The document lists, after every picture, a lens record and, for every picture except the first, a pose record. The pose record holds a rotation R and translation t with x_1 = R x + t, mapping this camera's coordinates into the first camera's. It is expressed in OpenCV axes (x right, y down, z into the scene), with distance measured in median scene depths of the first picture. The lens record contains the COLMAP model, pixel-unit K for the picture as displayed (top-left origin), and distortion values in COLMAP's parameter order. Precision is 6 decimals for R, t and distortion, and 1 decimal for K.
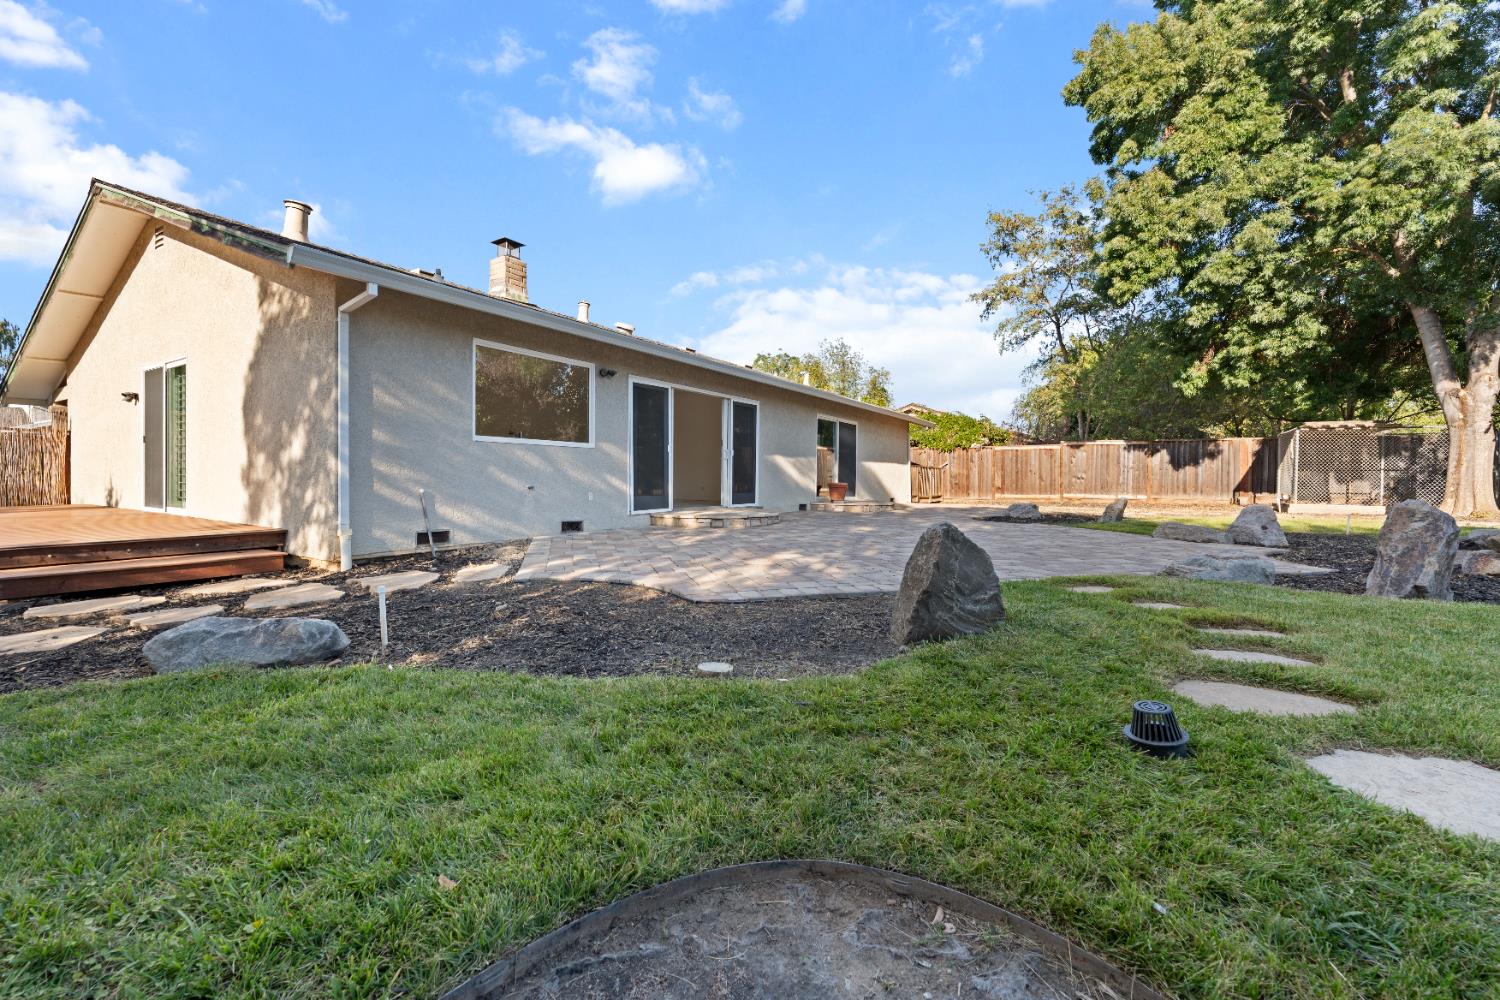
lens RADIAL K [[605.6, 0, 747.7], [0, 605.6, 482.0], [0, 0, 1]] dist [-0.007213, 0.000028]
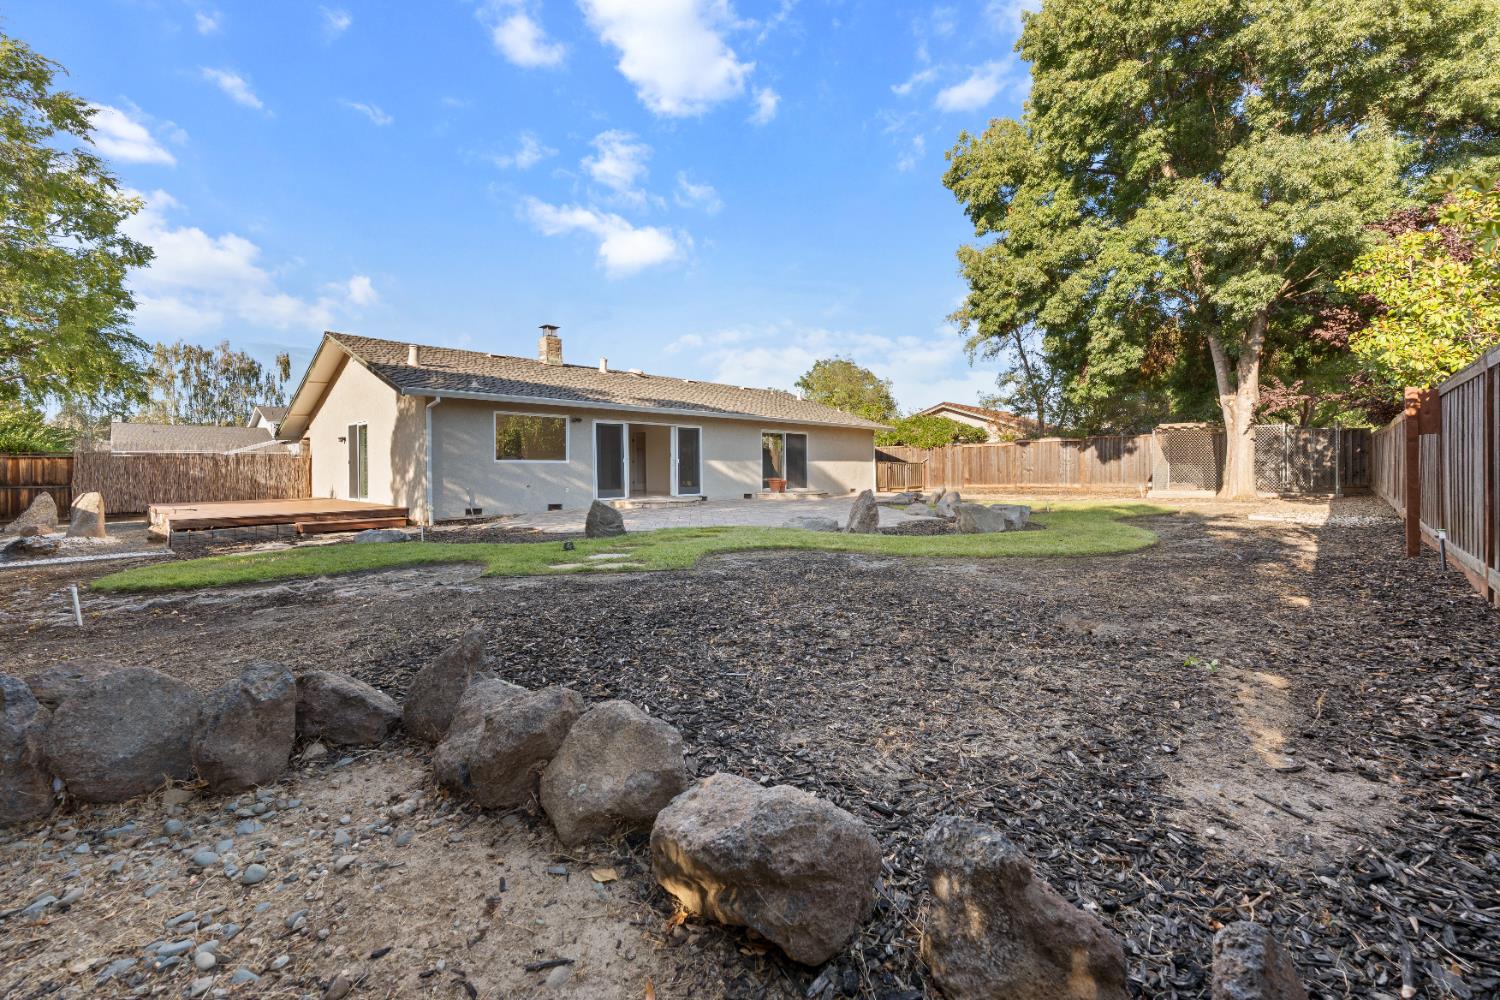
lens RADIAL K [[613.2, 0, 761.7], [0, 613.2, 468.2], [0, 0, 1]] dist [0.000442, -0.000178]
pose [[0.982287, -0.014821, -0.186795, 0.569062], [0.013207, 0.999864, -0.009881, -0.014150], [0.186916, 0.007239, 0.982349, -0.587087]]
